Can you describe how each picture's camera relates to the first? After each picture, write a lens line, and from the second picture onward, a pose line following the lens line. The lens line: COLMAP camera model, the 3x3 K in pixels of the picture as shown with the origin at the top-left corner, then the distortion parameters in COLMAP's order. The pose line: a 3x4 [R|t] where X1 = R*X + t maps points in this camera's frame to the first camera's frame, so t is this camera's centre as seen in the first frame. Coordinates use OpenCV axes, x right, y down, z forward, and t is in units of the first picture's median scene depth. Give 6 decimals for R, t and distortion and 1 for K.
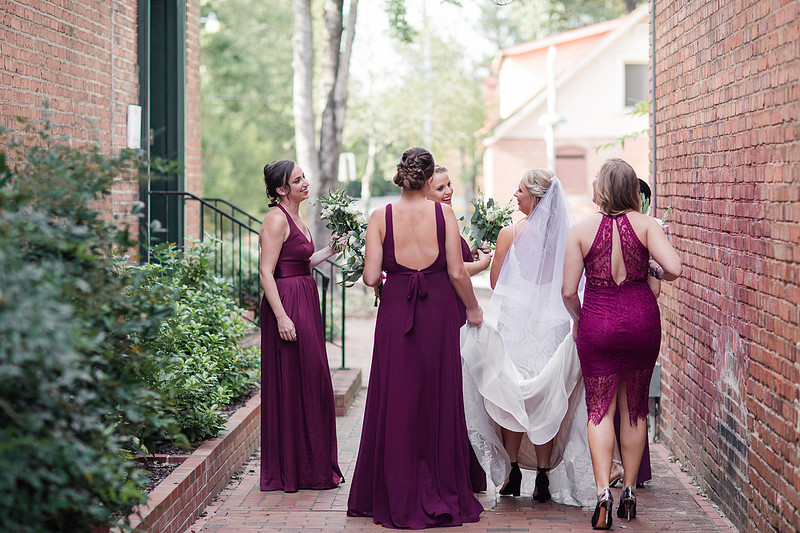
lens RADIAL K [[2316.5, 0, 401.8], [0, 2316.5, 266.9], [0, 0, 1]] dist [0.500958, 0.000000]
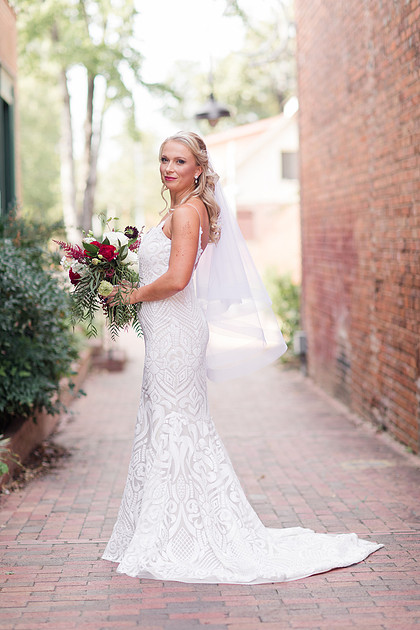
lens RADIAL K [[1824.3, 0, 210.4], [0, 1824.3, 315.7], [0, 0, 1]] dist [0.500958, 0.000000]
pose [[0.998135, -0.024911, 0.055731, -0.049296], [0.024543, 0.999672, 0.007274, 0.019282], [-0.055894, -0.005893, 0.998419, -0.470545]]
